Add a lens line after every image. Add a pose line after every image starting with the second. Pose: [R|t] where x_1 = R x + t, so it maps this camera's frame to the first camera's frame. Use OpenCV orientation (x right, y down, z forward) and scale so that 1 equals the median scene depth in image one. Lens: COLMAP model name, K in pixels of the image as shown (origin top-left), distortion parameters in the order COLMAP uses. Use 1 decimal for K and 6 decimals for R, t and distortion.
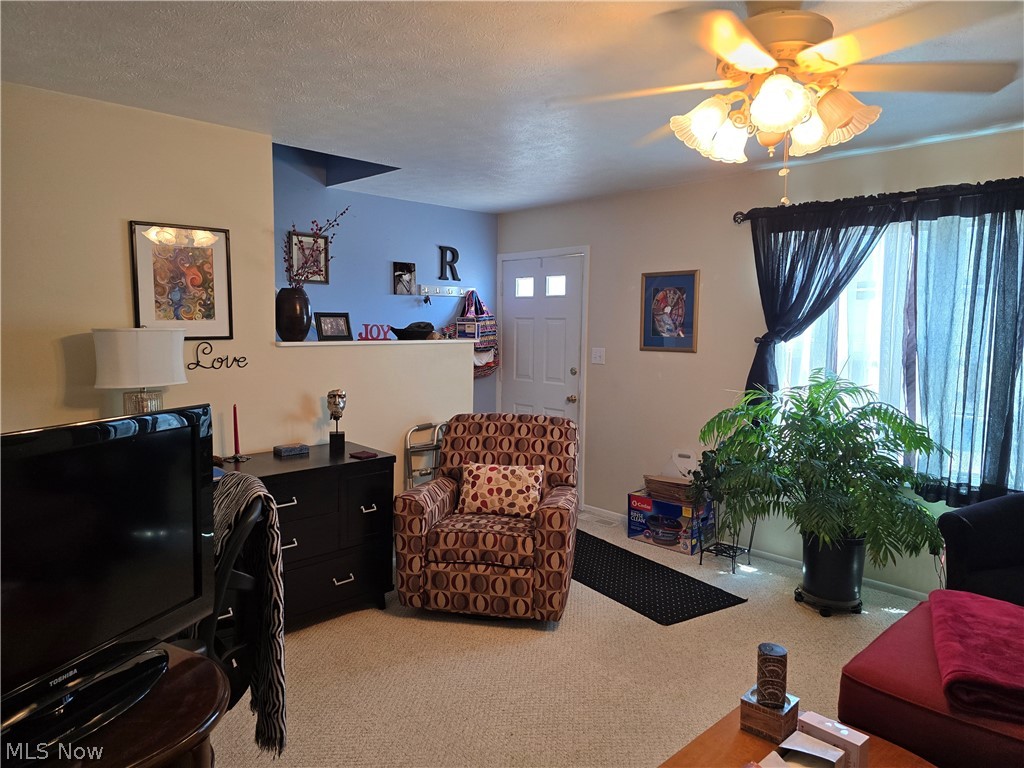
lens RADIAL K [[684.0, 0, 513.0], [0, 684.0, 358.7], [0, 0, 1]] dist [0.076339, -0.065249]
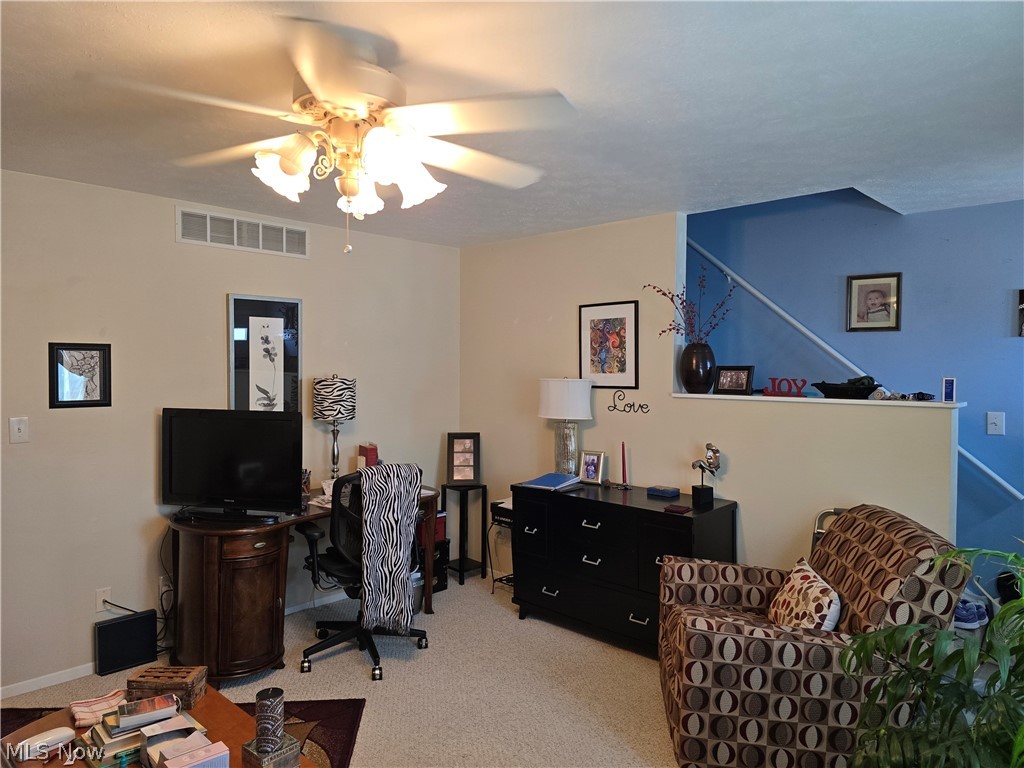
lens RADIAL K [[684.0, 0, 513.0], [0, 684.0, 358.7], [0, 0, 1]] dist [0.076339, -0.065249]
pose [[0.050858, -0.020643, -0.998493, 0.795753], [-0.057596, 0.998062, -0.023568, -0.040684], [0.997044, 0.058708, 0.049570, 0.723982]]
